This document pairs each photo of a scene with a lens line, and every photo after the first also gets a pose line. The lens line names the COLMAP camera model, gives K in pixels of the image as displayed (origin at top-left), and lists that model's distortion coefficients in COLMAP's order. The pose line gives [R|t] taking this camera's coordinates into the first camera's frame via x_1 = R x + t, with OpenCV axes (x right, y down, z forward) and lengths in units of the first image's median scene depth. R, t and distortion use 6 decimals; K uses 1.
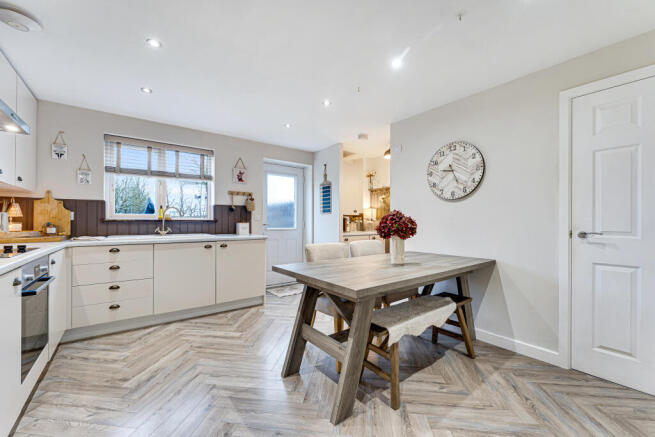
lens RADIAL K [[265.5, 0, 341.6], [0, 265.5, 222.8], [0, 0, 1]] dist [0.001106, 0.000009]
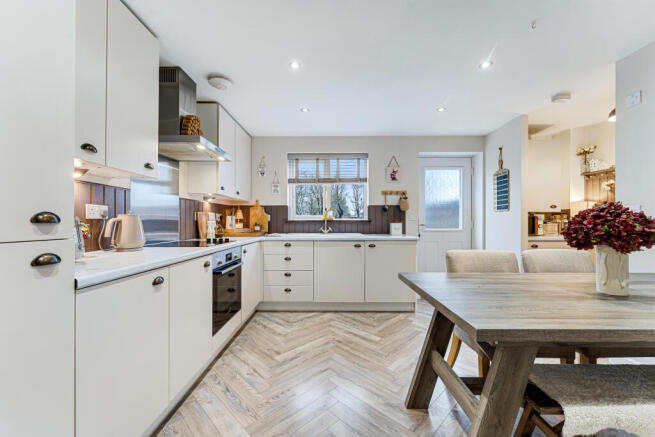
lens RADIAL K [[265.5, 0, 341.6], [0, 265.5, 222.8], [0, 0, 1]] dist [0.001106, 0.000009]
pose [[0.771779, 0.000112, -0.635890, 0.117246], [-0.000258, 1.000000, -0.000137, -0.000322], [0.635890, 0.000269, 0.771779, 0.168494]]
